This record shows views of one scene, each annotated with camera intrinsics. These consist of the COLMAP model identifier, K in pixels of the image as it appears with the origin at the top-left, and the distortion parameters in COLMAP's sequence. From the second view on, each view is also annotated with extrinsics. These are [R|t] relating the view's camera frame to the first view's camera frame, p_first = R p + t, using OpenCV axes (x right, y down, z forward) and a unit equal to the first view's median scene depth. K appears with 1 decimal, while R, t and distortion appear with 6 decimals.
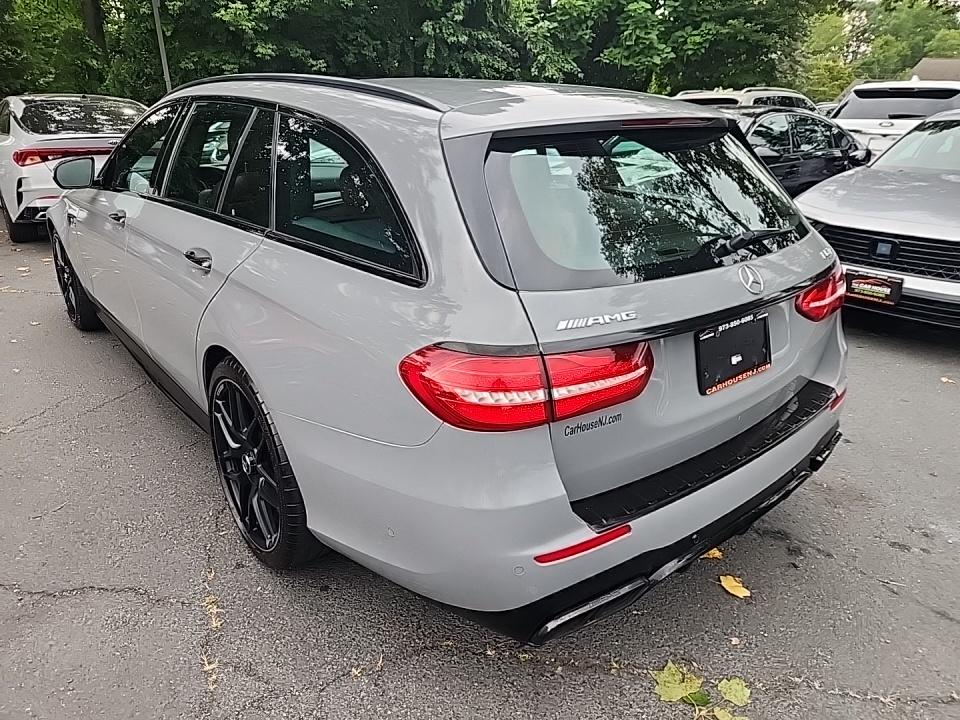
lens RADIAL K [[662.0, 0, 480.0], [0, 662.0, 360.0], [0, 0, 1]] dist [0.069128, -0.065299]
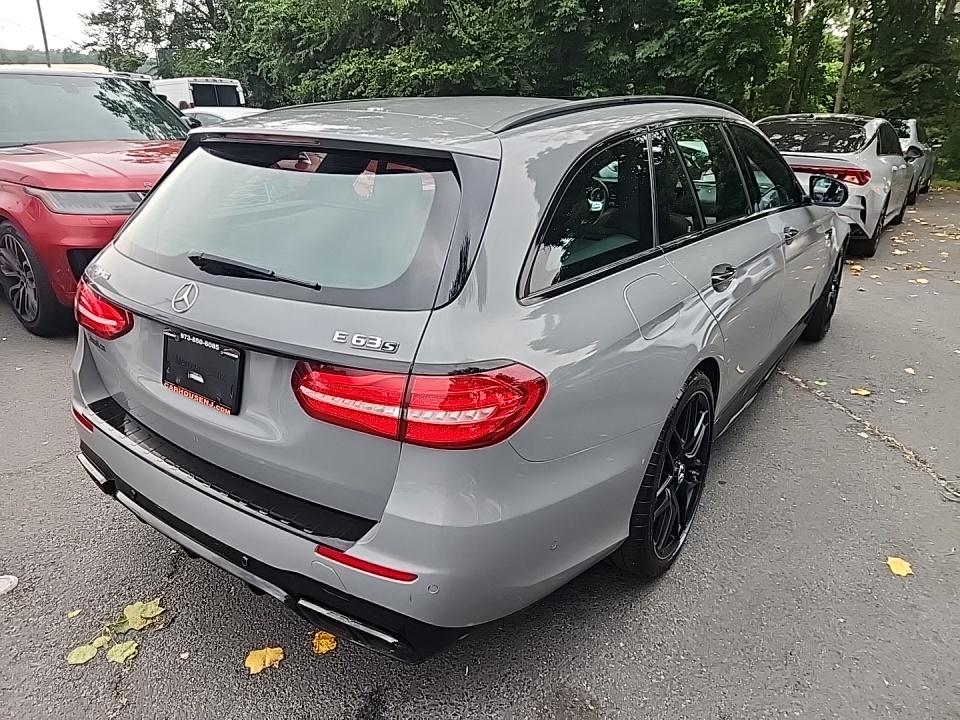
lens RADIAL K [[667.9, 0, 479.4], [0, 667.9, 372.4], [0, 0, 1]] dist [0.038605, -0.002405]
pose [[0.243058, 0.346459, -0.906029, 1.362586], [-0.361915, 0.898982, 0.246674, -0.397322], [0.899967, 0.267950, 0.343893, 1.026235]]
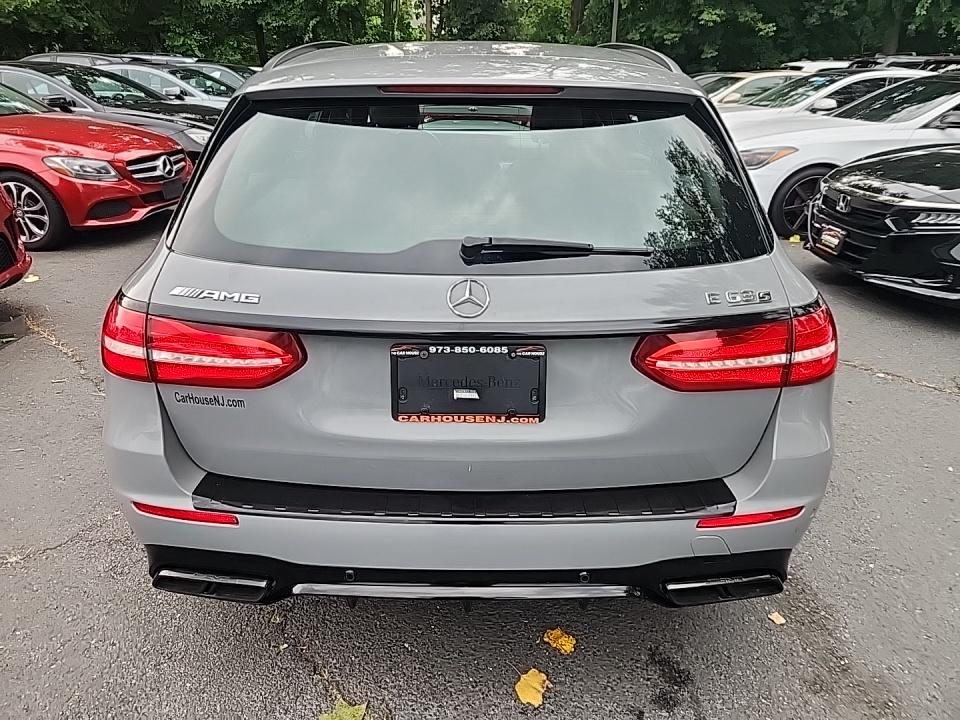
lens RADIAL K [[662.0, 0, 480.0], [0, 662.0, 360.0], [0, 0, 1]] dist [0.069128, -0.065299]
pose [[0.756584, 0.255527, -0.601903, 0.856203], [-0.232645, 0.965446, 0.117431, -0.137111], [0.611111, 0.051183, 0.789888, 0.382629]]
